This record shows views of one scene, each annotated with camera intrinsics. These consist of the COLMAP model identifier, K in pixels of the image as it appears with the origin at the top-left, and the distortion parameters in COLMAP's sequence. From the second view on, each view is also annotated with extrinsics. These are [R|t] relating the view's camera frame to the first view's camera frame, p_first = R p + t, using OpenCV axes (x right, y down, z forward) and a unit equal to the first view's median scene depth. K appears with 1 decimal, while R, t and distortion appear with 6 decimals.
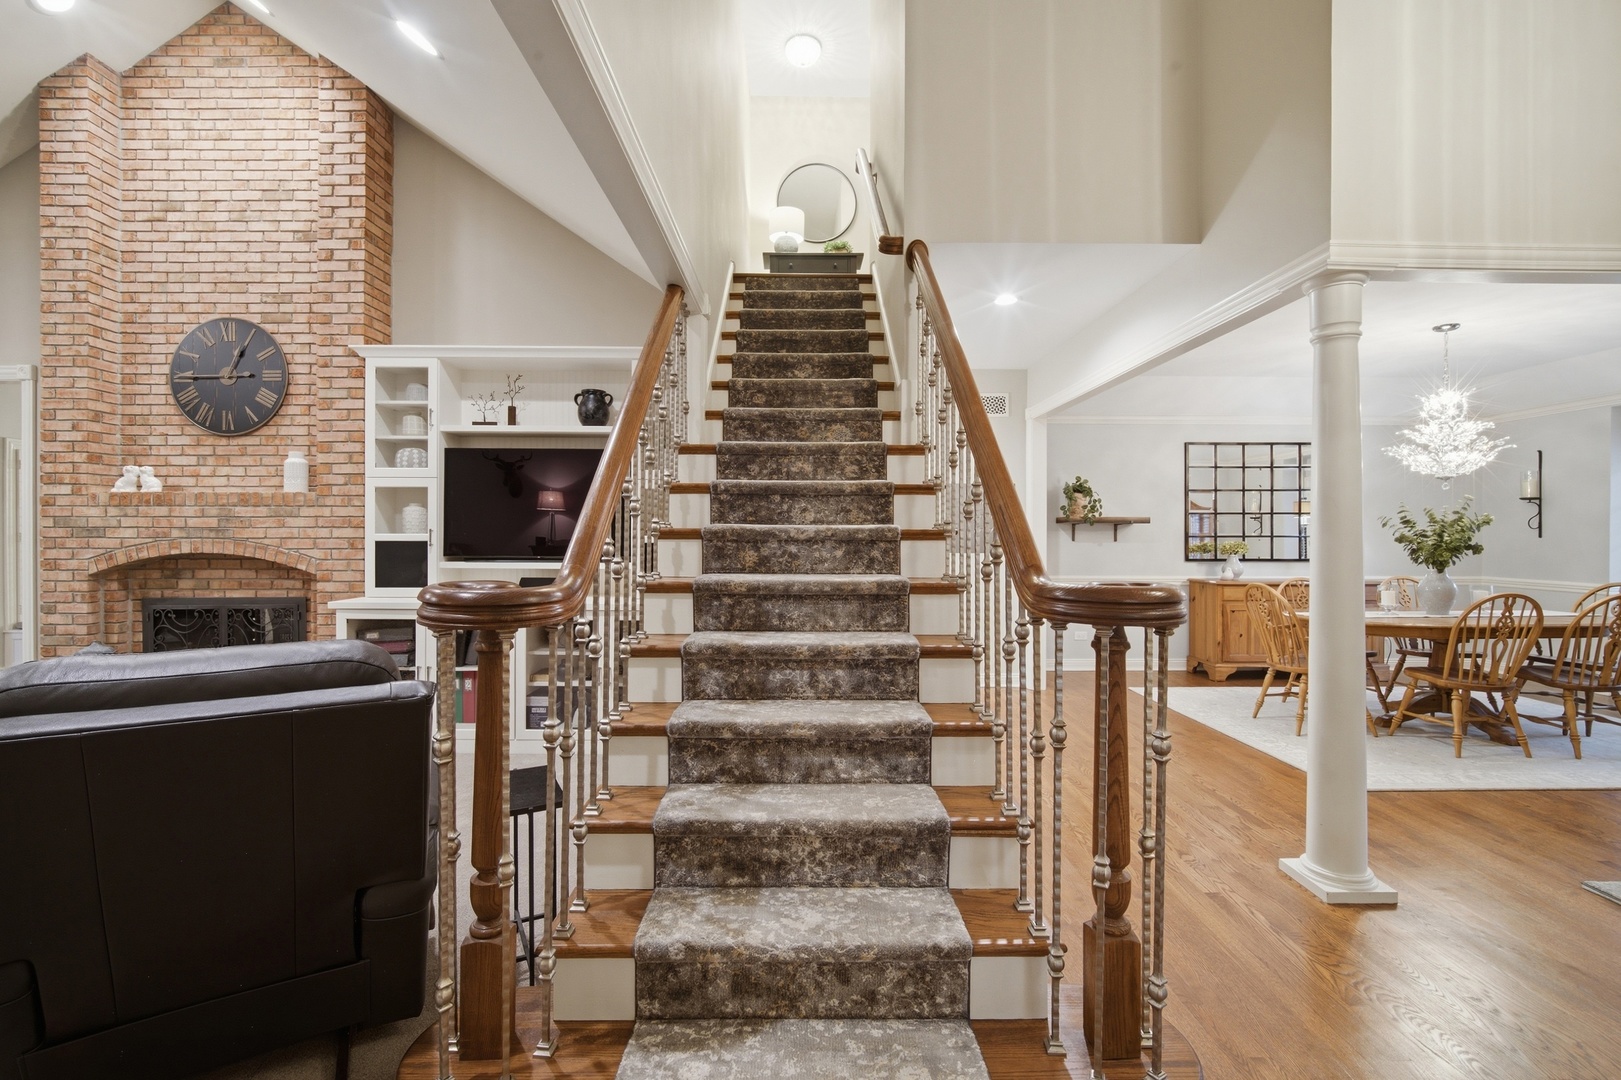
lens RADIAL K [[712.5, 0, 810.5], [0, 712.5, 540.0], [0, 0, 1]] dist [-0.003240, -0.000134]
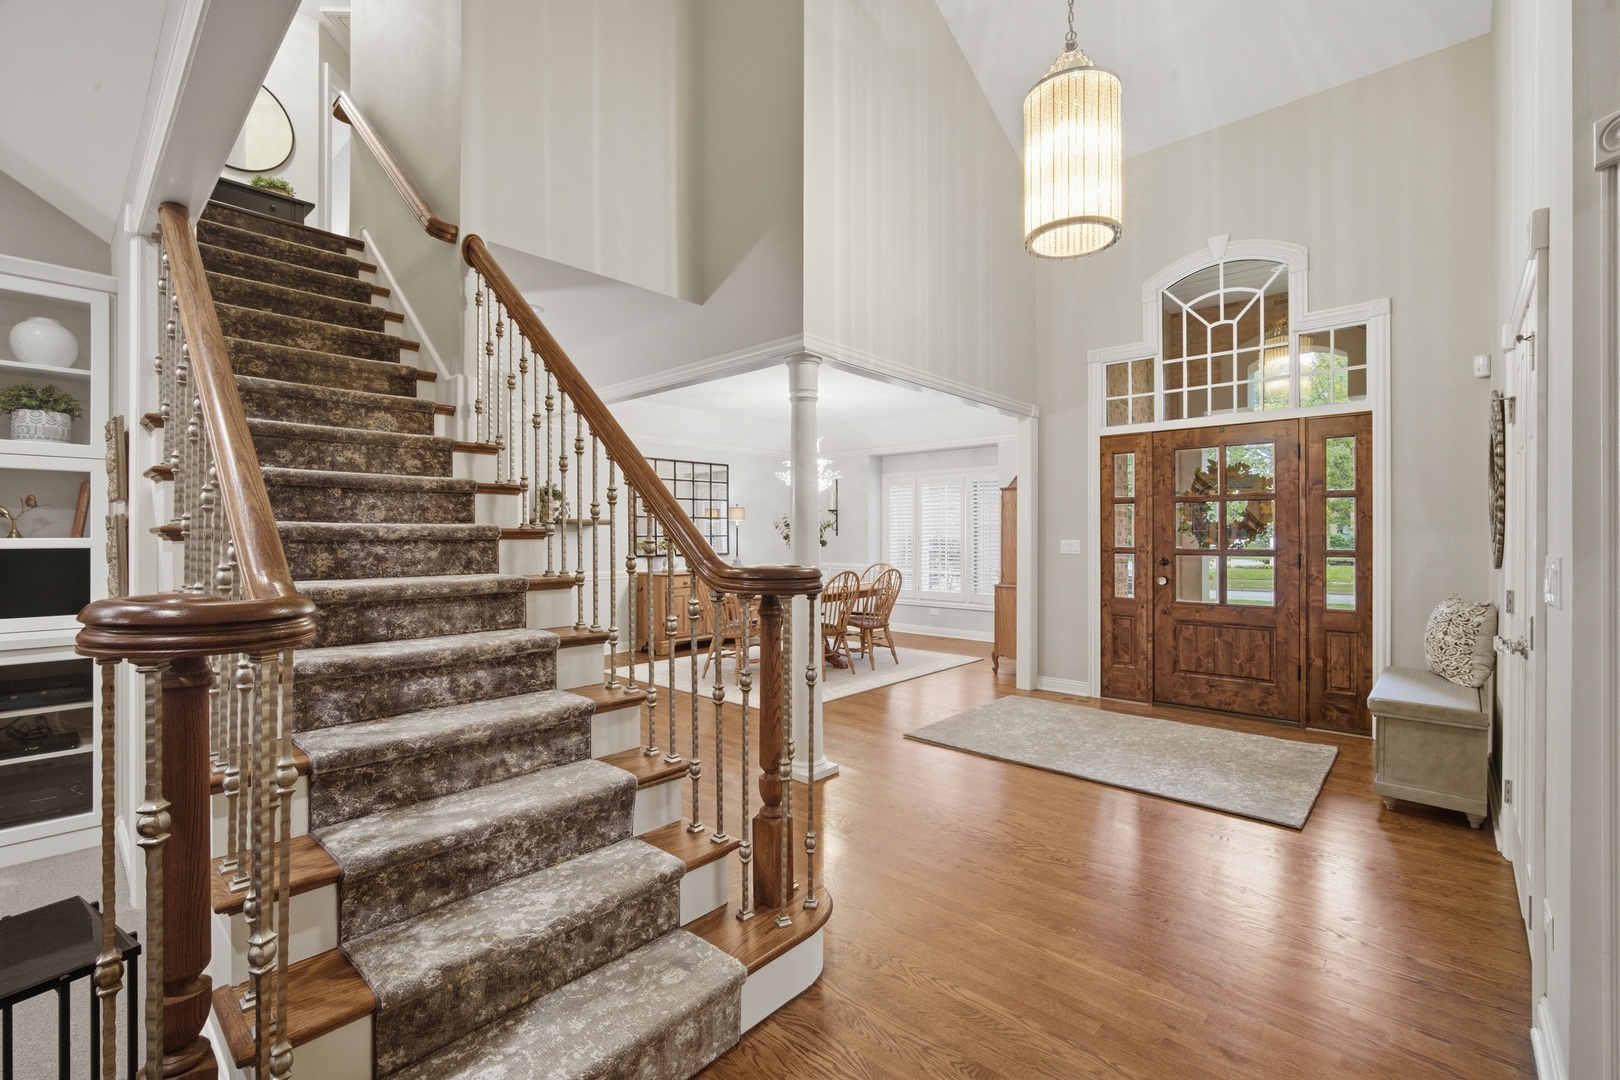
lens RADIAL K [[699.2, 0, 810.0], [0, 699.2, 540.0], [0, 0, 1]] dist [0.000863, 0.000345]
pose [[0.683157, -0.009172, 0.730214, -0.355519], [0.010439, 0.999942, 0.002793, 0.003523], [-0.730196, 0.005715, 0.683213, 0.005962]]
